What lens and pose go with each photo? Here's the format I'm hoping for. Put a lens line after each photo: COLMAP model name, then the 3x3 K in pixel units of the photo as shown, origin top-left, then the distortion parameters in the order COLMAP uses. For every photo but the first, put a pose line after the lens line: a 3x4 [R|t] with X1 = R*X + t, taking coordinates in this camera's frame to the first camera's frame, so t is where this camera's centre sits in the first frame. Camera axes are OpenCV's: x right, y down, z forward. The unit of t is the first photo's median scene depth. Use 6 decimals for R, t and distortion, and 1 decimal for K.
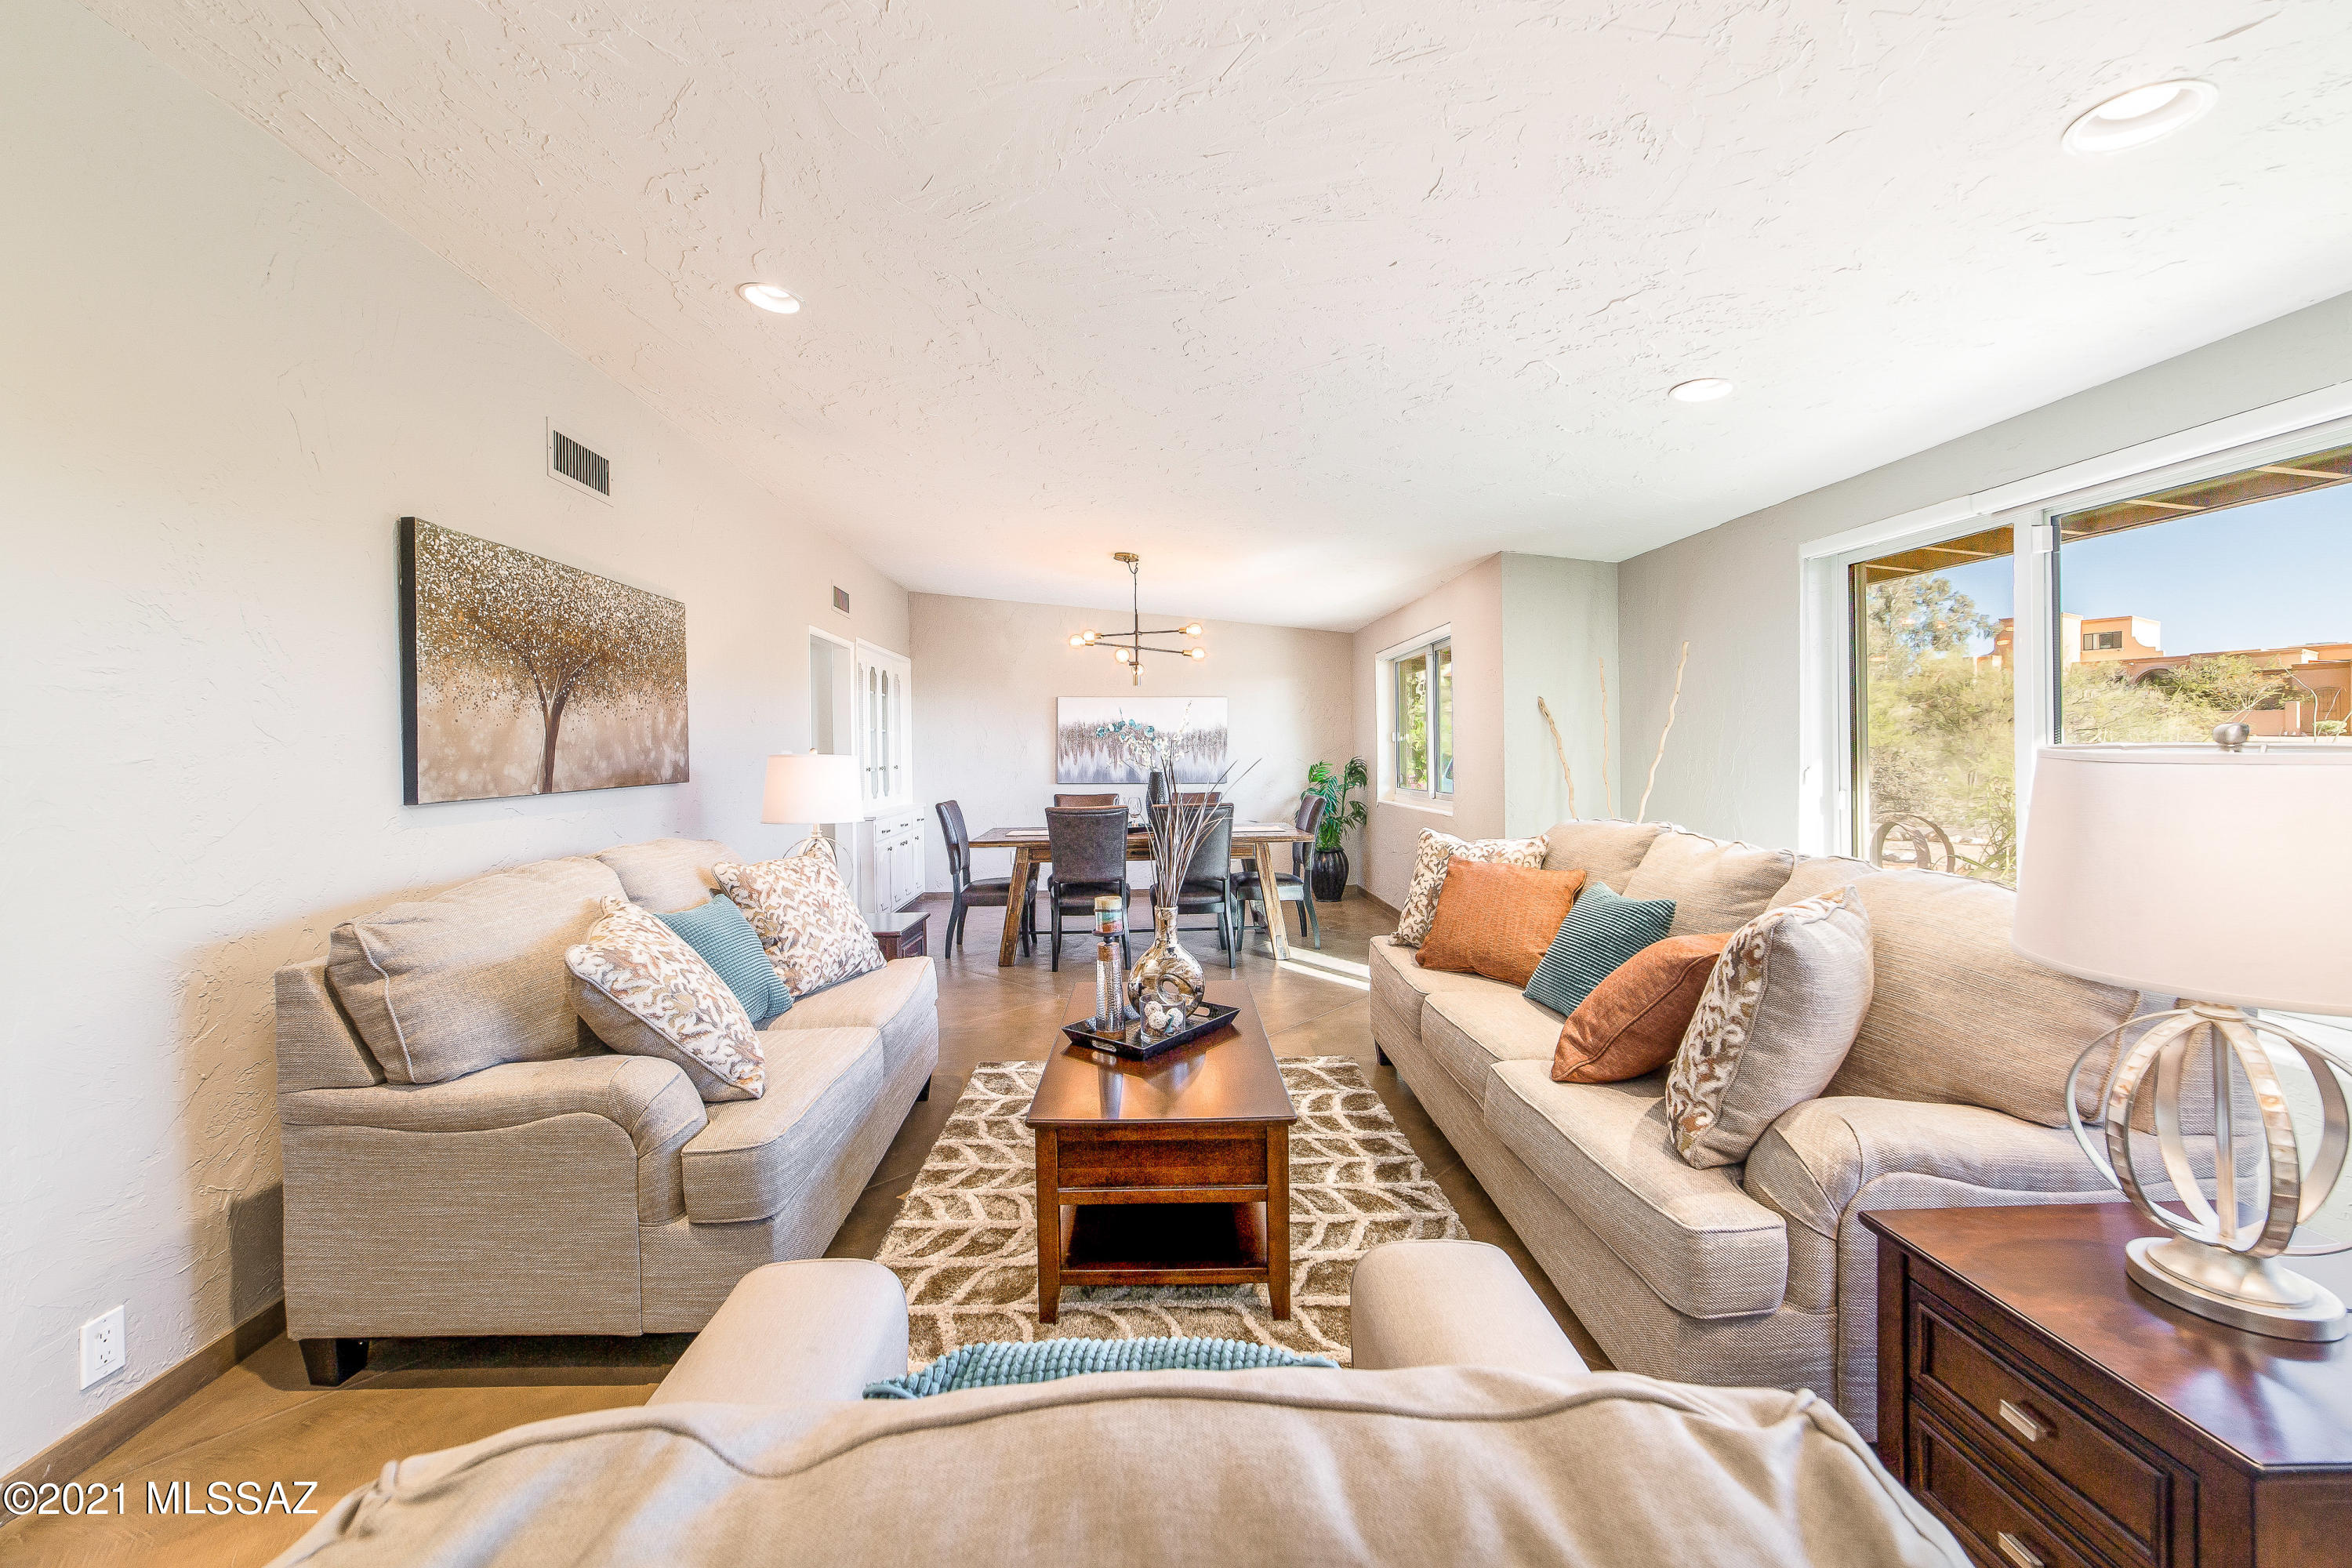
lens RADIAL K [[926.1, 0, 1165.8], [0, 926.1, 760.1], [0, 0, 1]] dist [-0.026693, 0.000196]
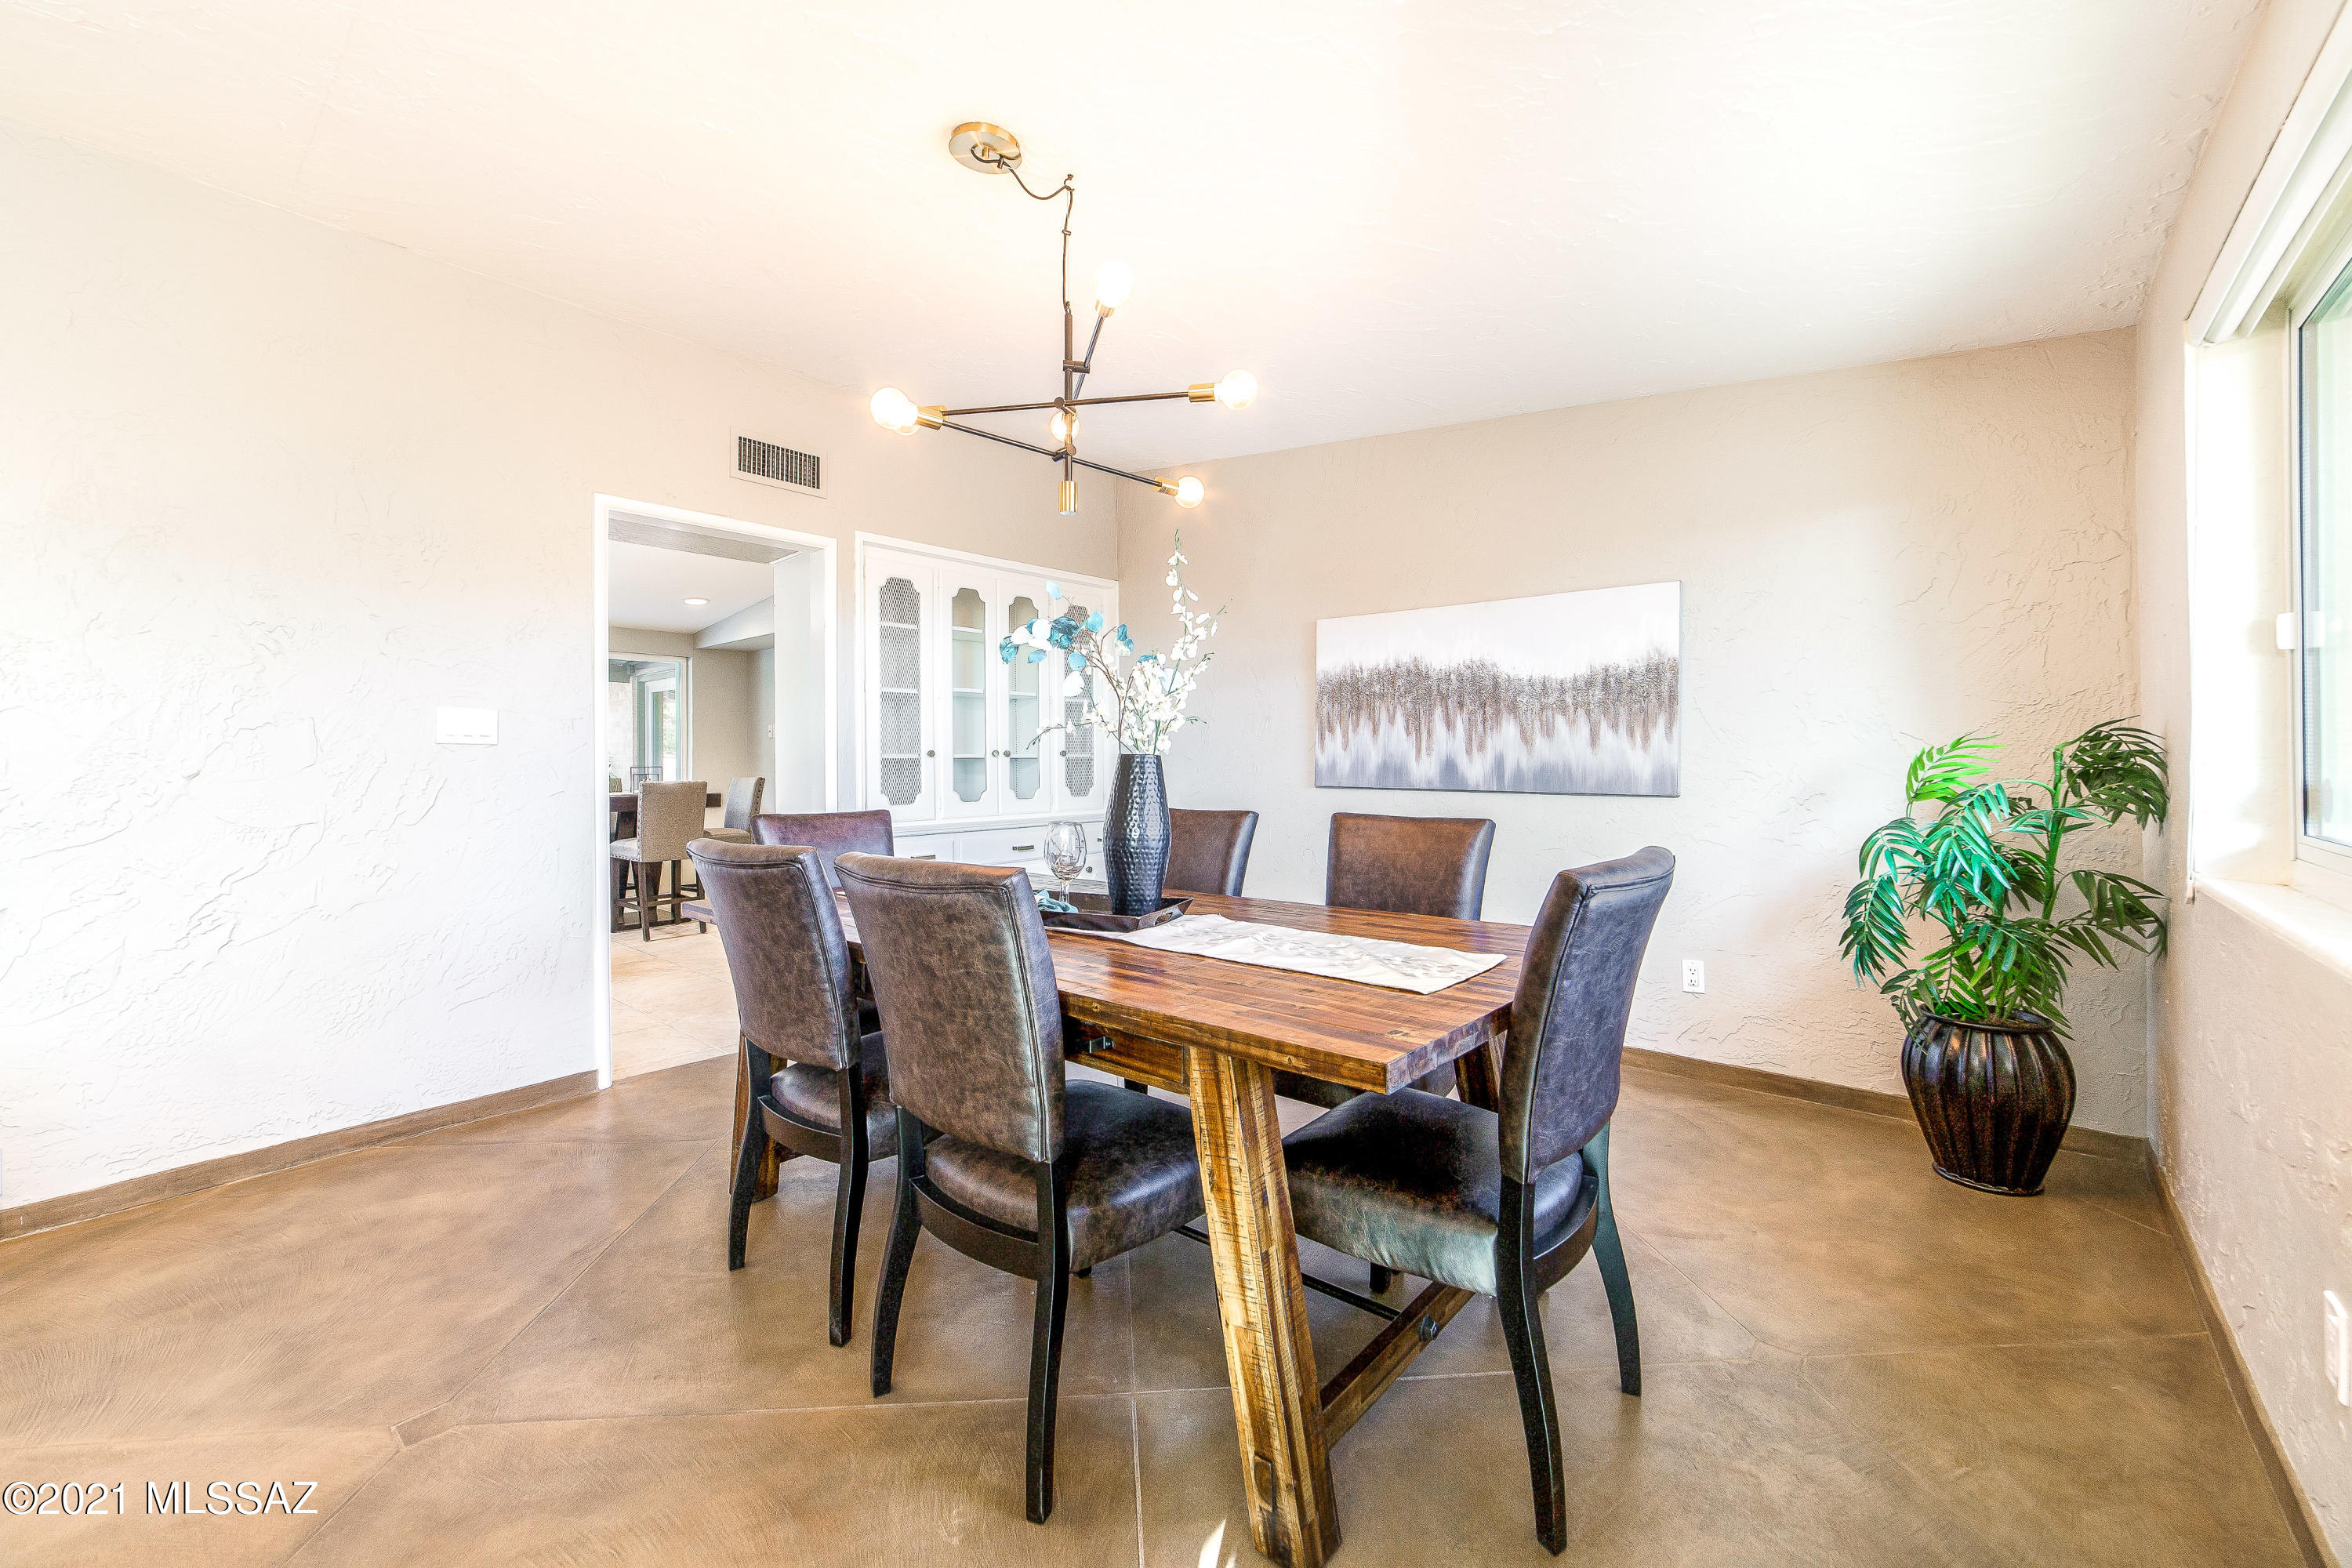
lens RADIAL K [[926.1, 0, 1165.8], [0, 926.1, 760.1], [0, 0, 1]] dist [-0.026693, 0.000196]
pose [[0.736094, 0.007255, -0.676841, 0.688028], [-0.015690, 0.999857, -0.006346, 0.059712], [0.676698, 0.015291, 0.736102, 2.250745]]
